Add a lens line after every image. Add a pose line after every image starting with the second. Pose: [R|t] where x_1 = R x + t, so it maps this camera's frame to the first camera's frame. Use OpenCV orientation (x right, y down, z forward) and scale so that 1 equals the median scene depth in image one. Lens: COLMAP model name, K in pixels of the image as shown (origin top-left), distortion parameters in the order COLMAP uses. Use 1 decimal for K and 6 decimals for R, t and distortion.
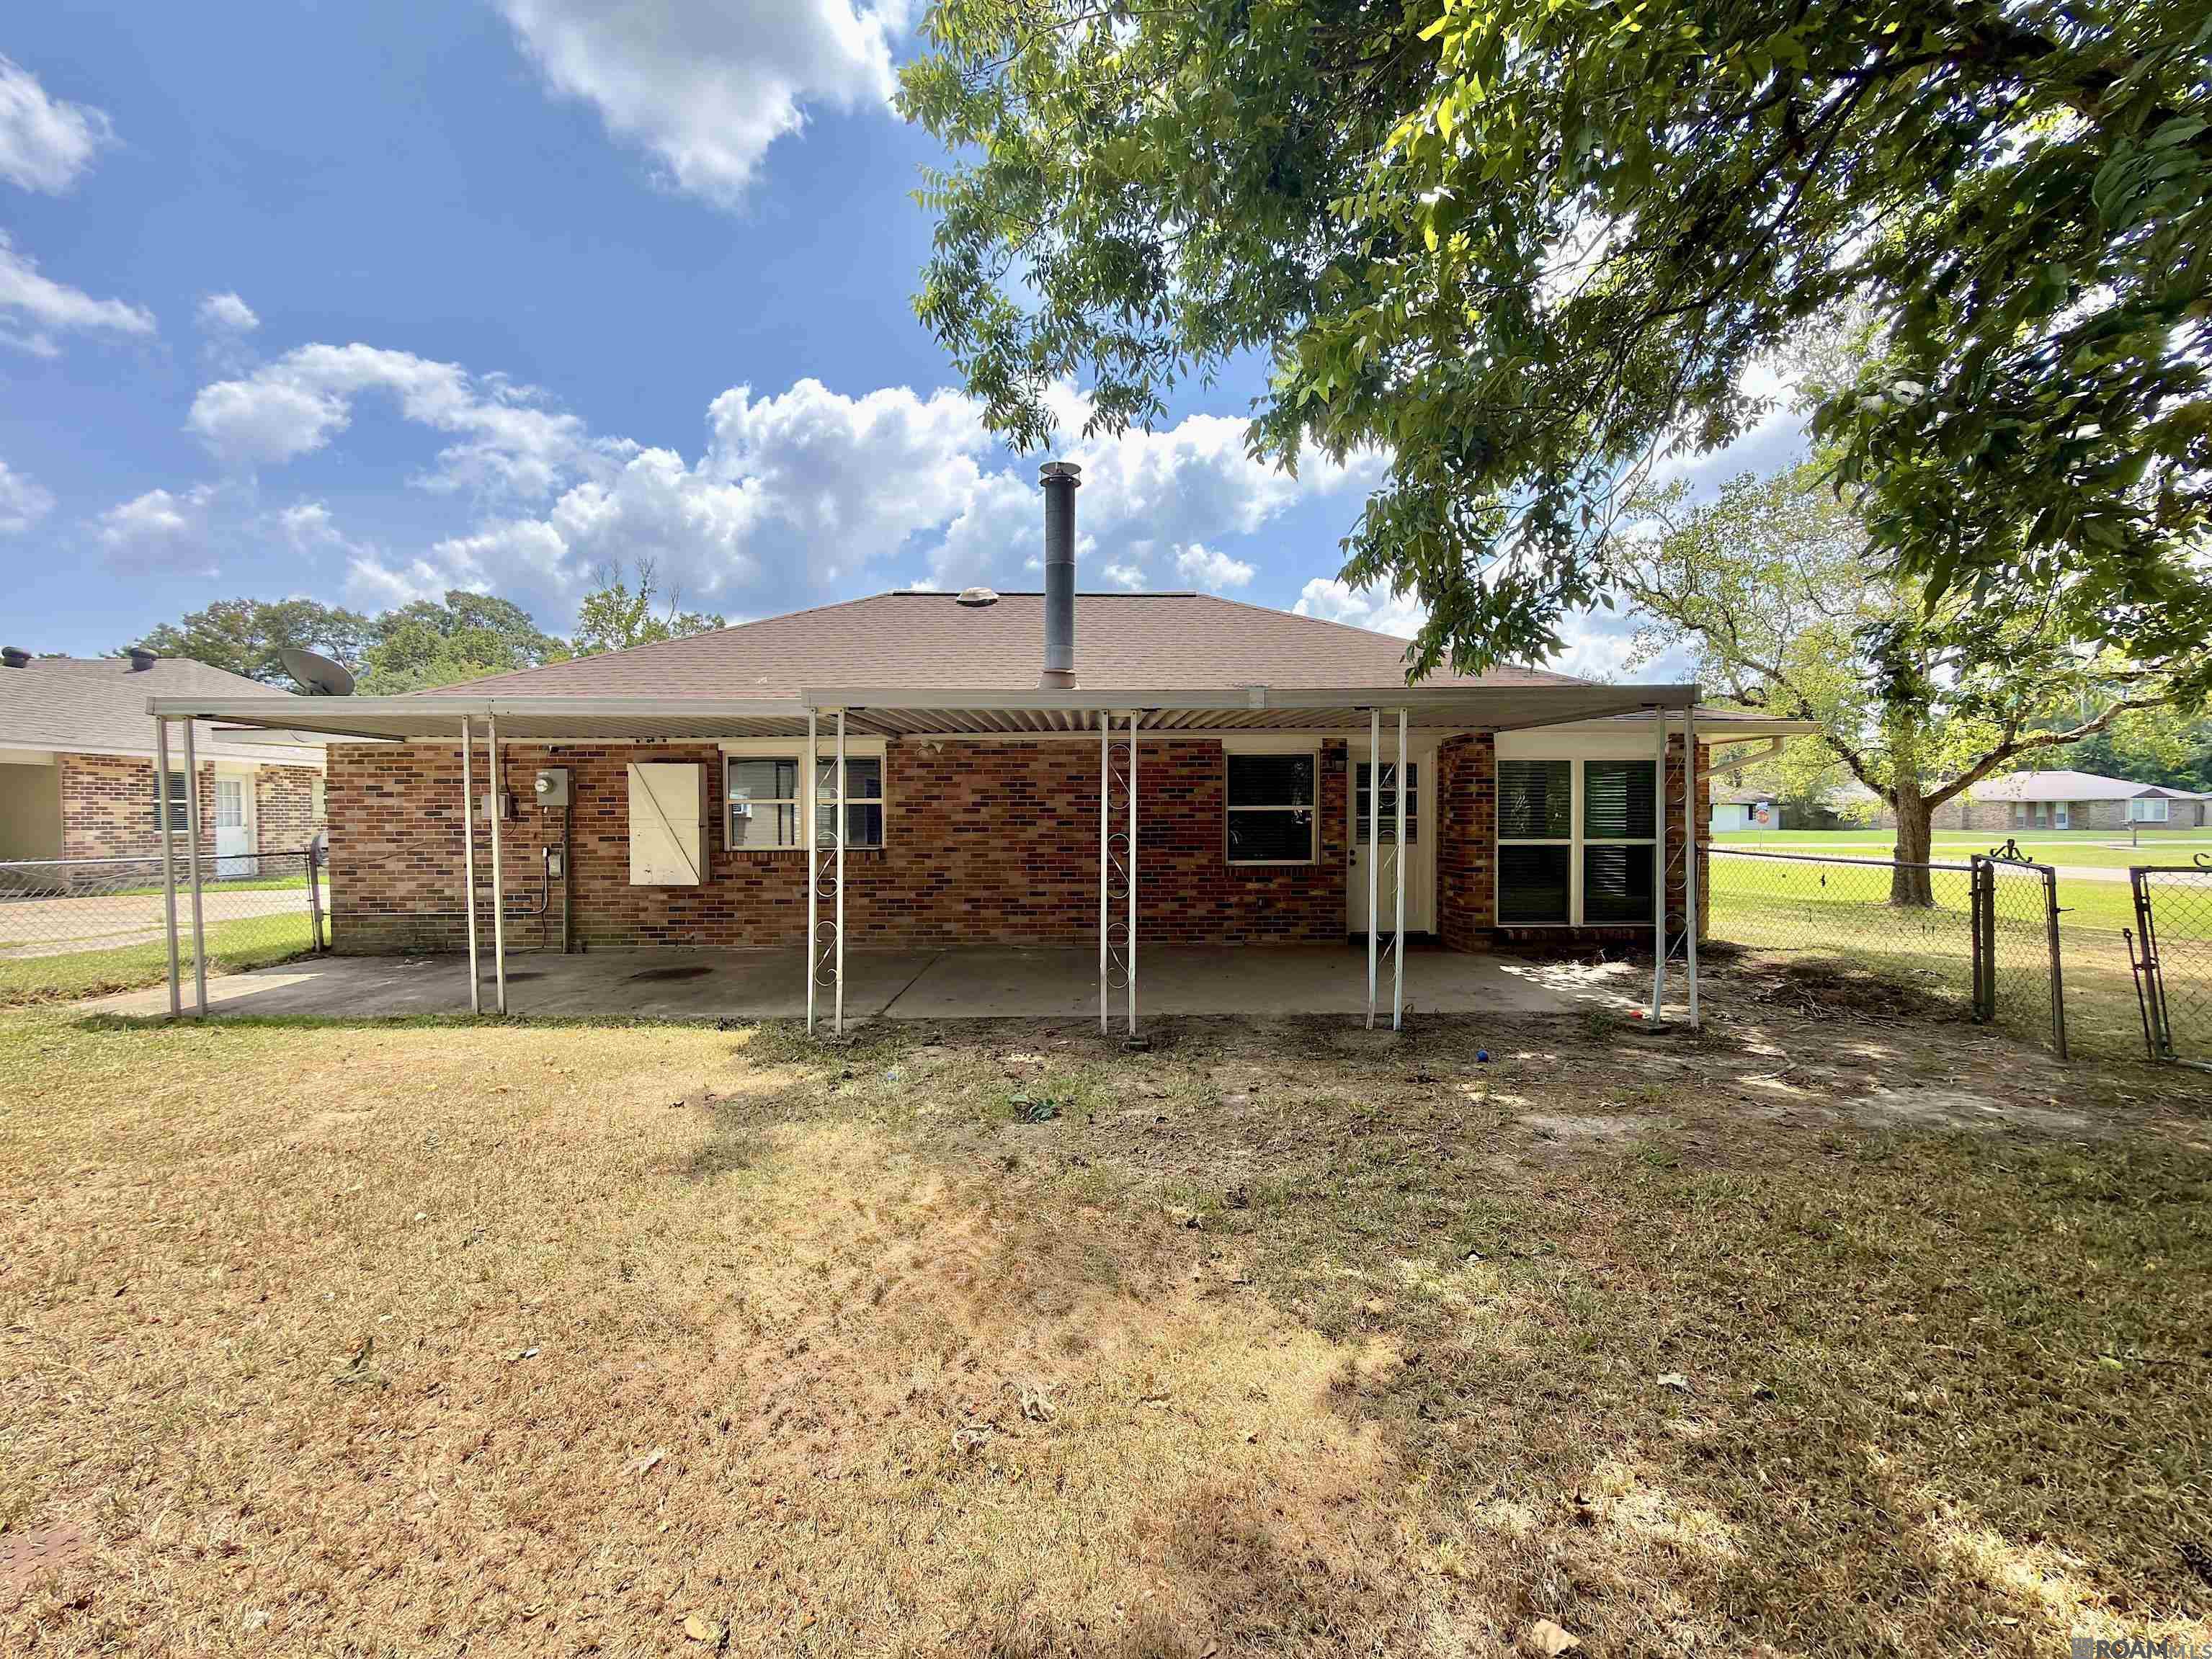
lens RADIAL K [[885.0, 0, 1108.2], [0, 885.0, 830.4], [0, 0, 1]] dist [-0.001368, 0.000056]
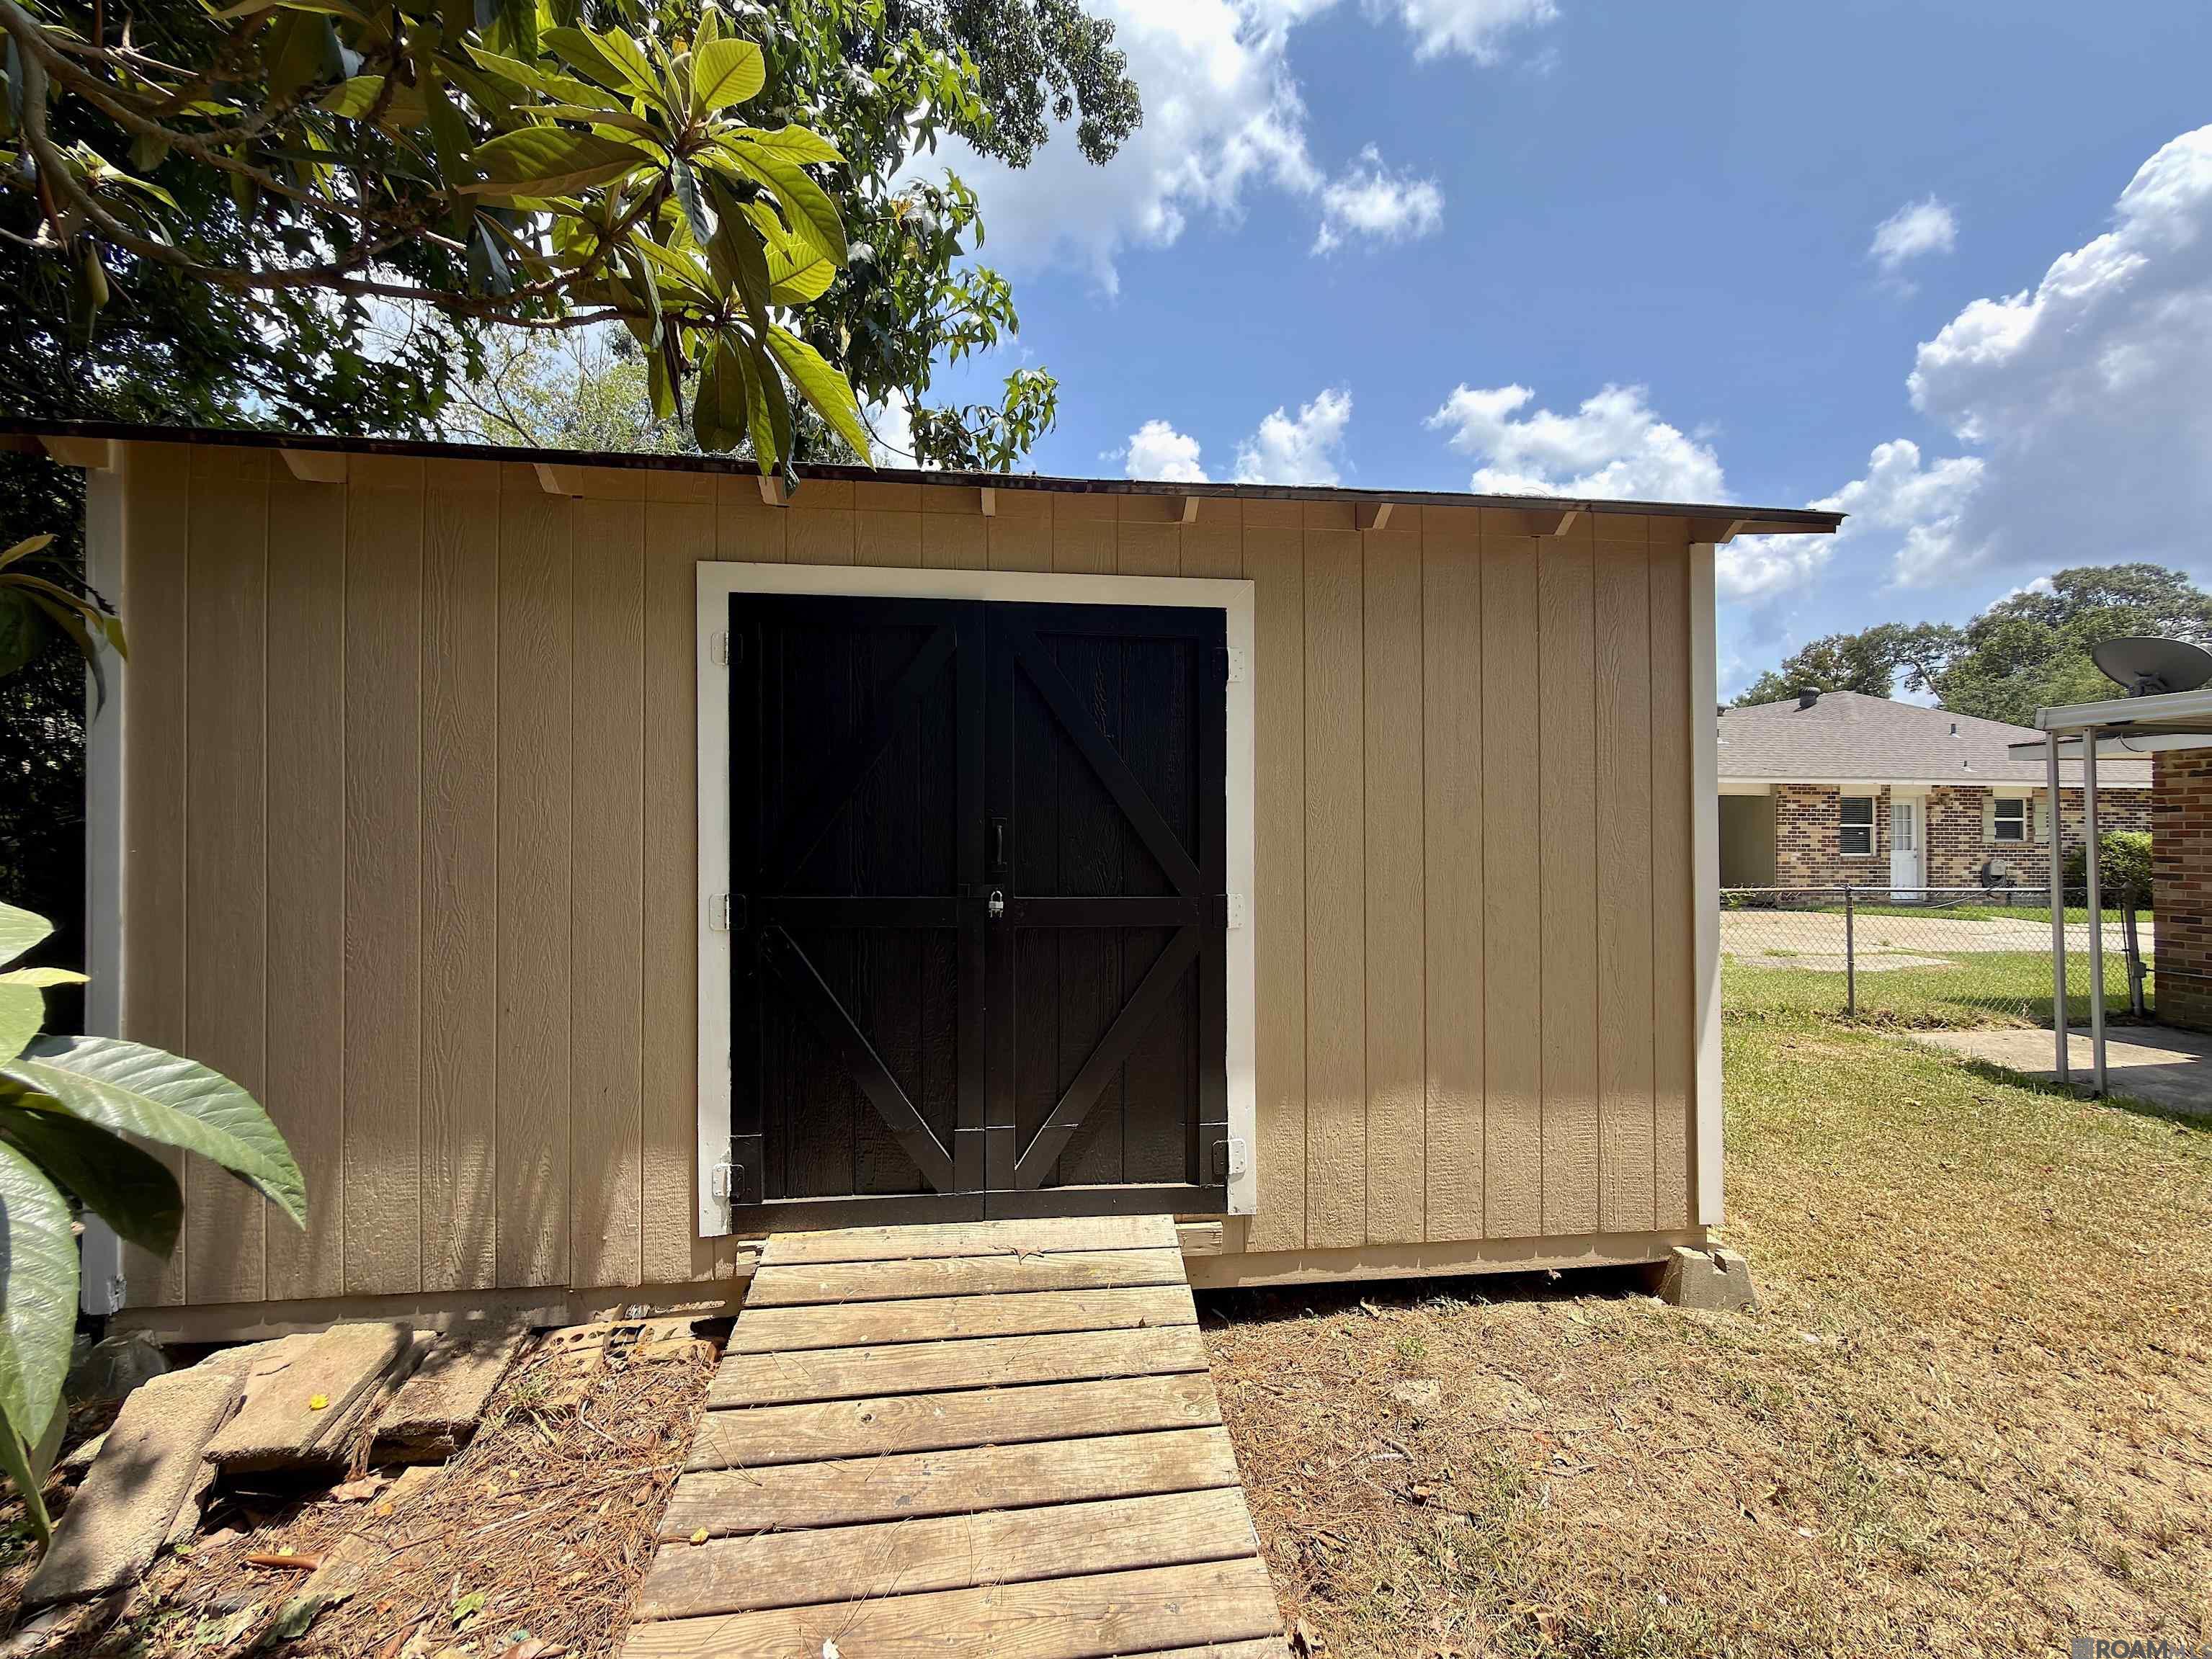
lens RADIAL K [[885.0, 0, 1108.2], [0, 885.0, 830.4], [0, 0, 1]] dist [-0.001368, 0.000056]
pose [[0.127983, -0.000418, -0.991776, -0.231932], [-0.023575, 0.999716, -0.003464, -0.004521], [0.991496, 0.023825, 0.127937, -0.017085]]
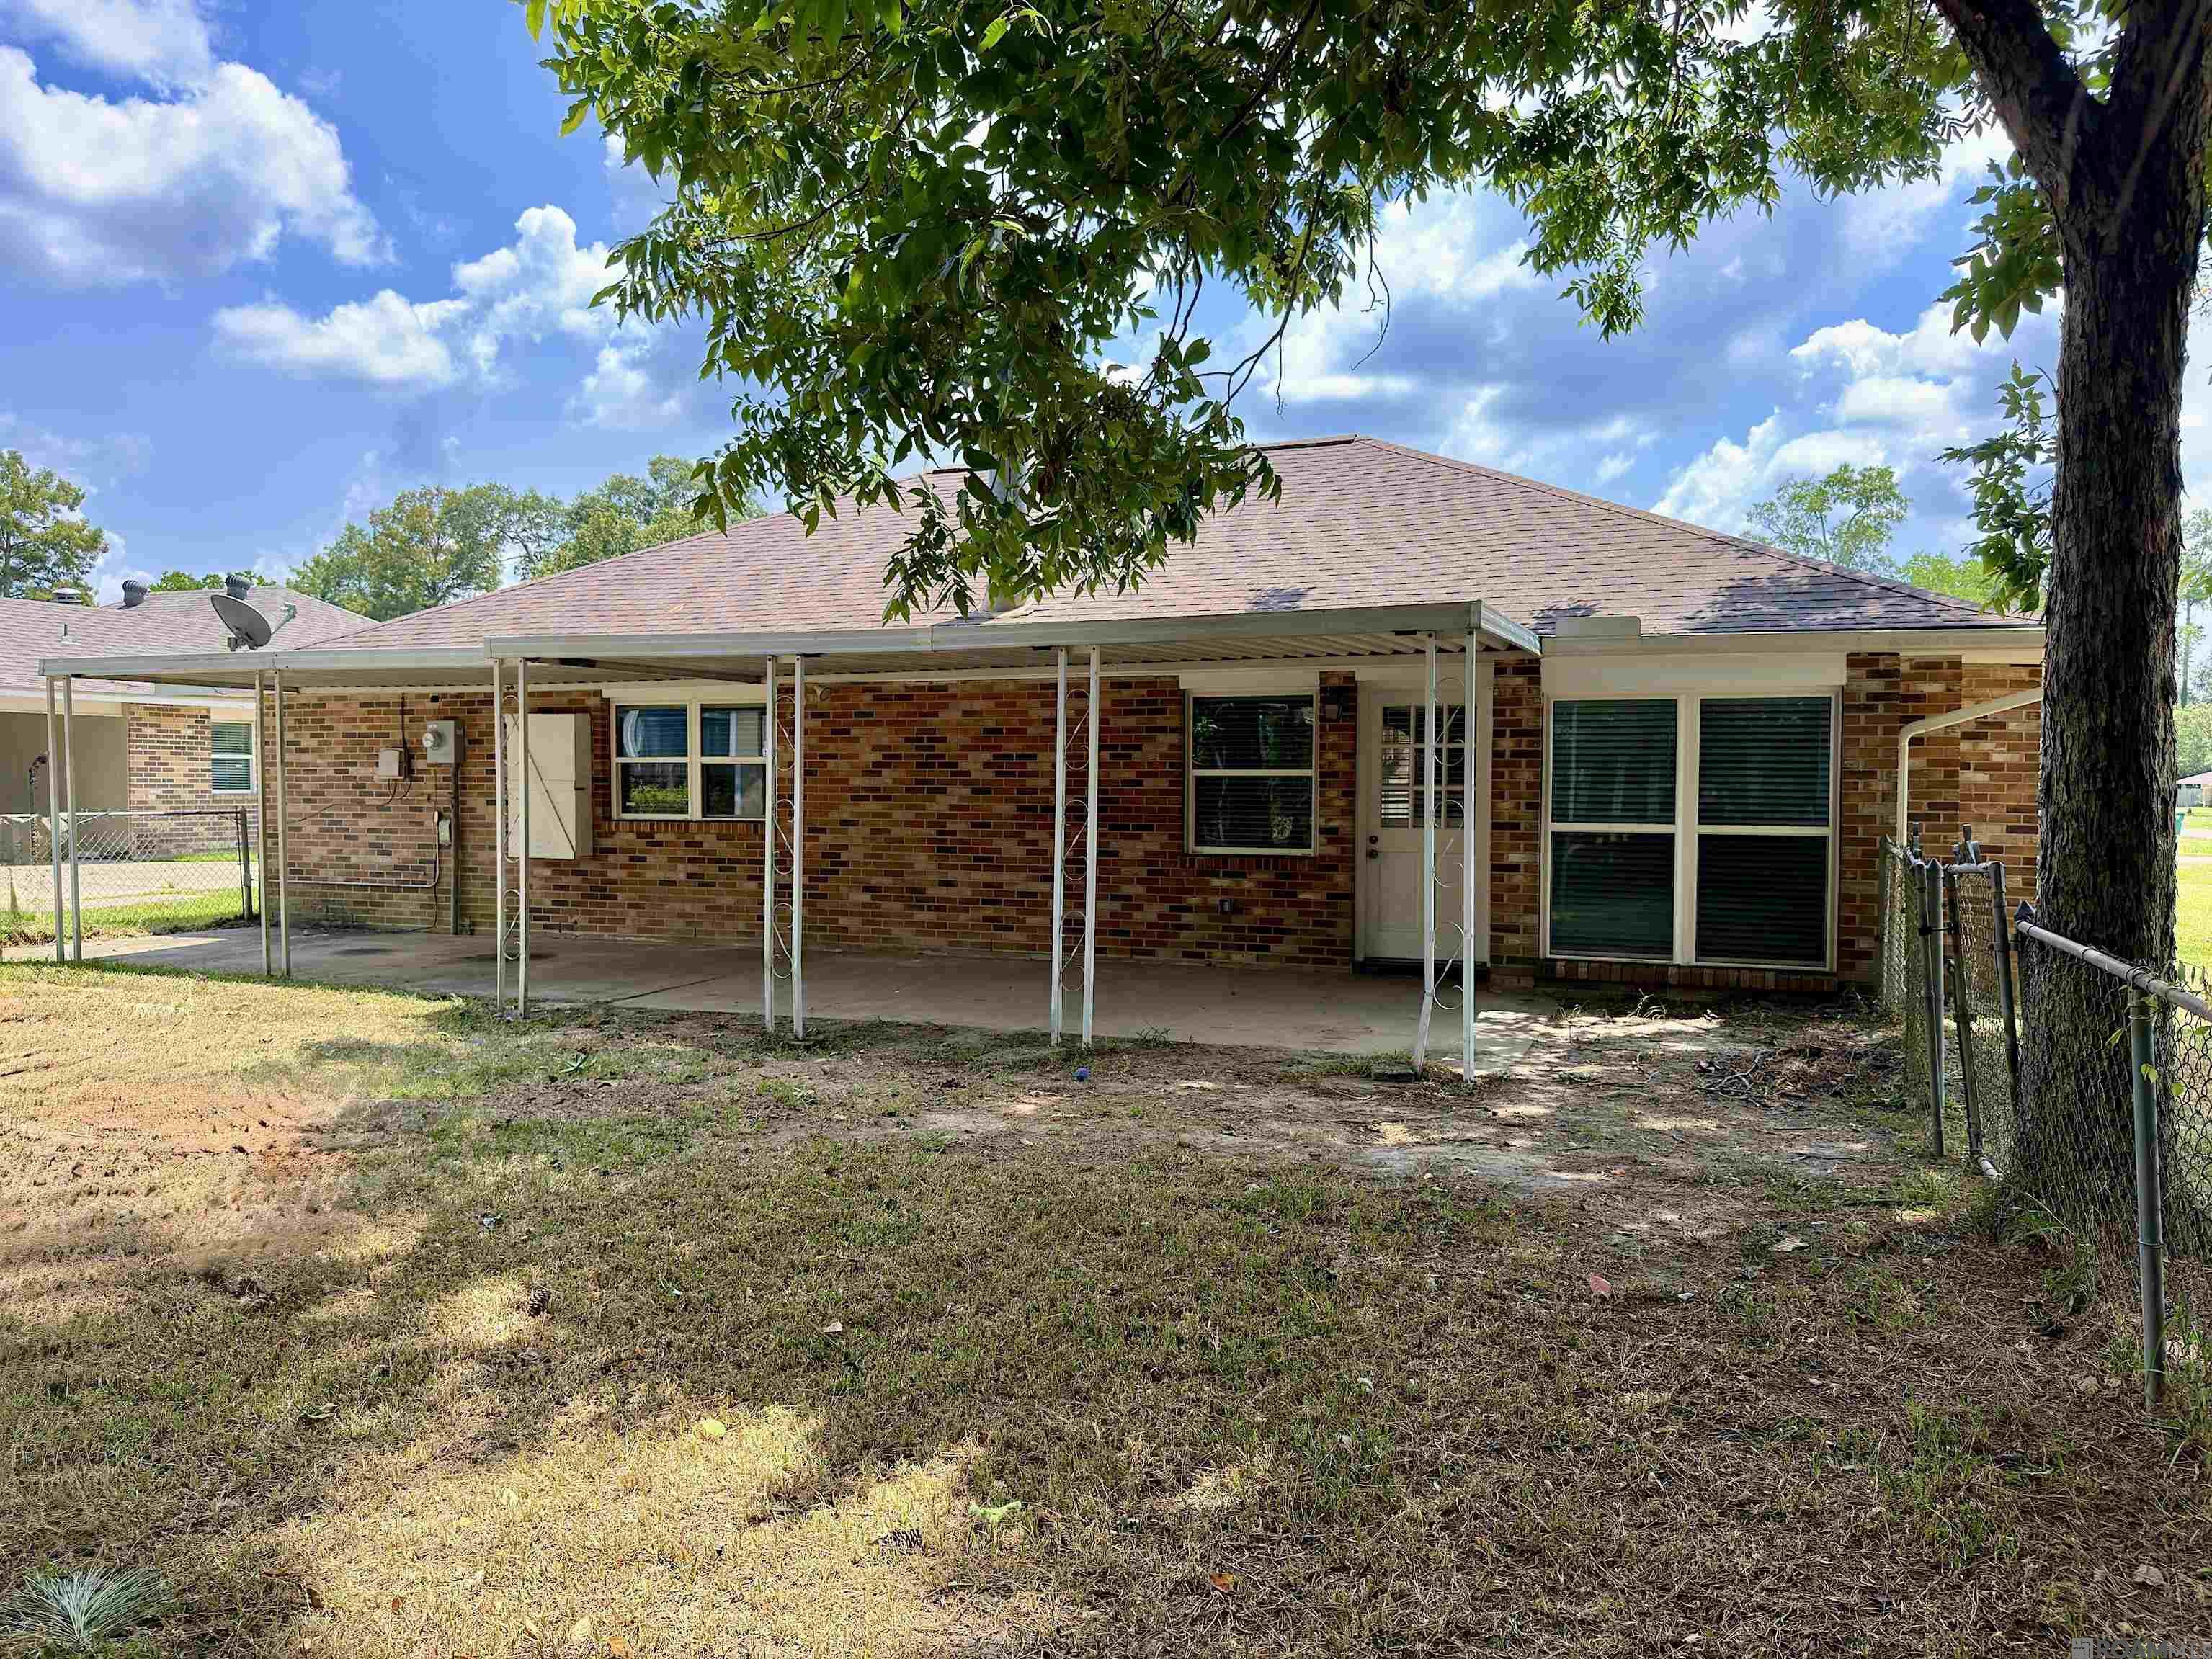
lens RADIAL K [[1544.6, 0, 1095.9], [0, 1544.6, 830.5], [0, 0, 1]] dist [0.120773, -0.204459]
pose [[0.924643, 0.021084, -0.380252, 0.542105], [-0.016385, 0.999744, 0.015592, 0.003412], [0.380483, -0.008186, 0.924751, -0.177585]]
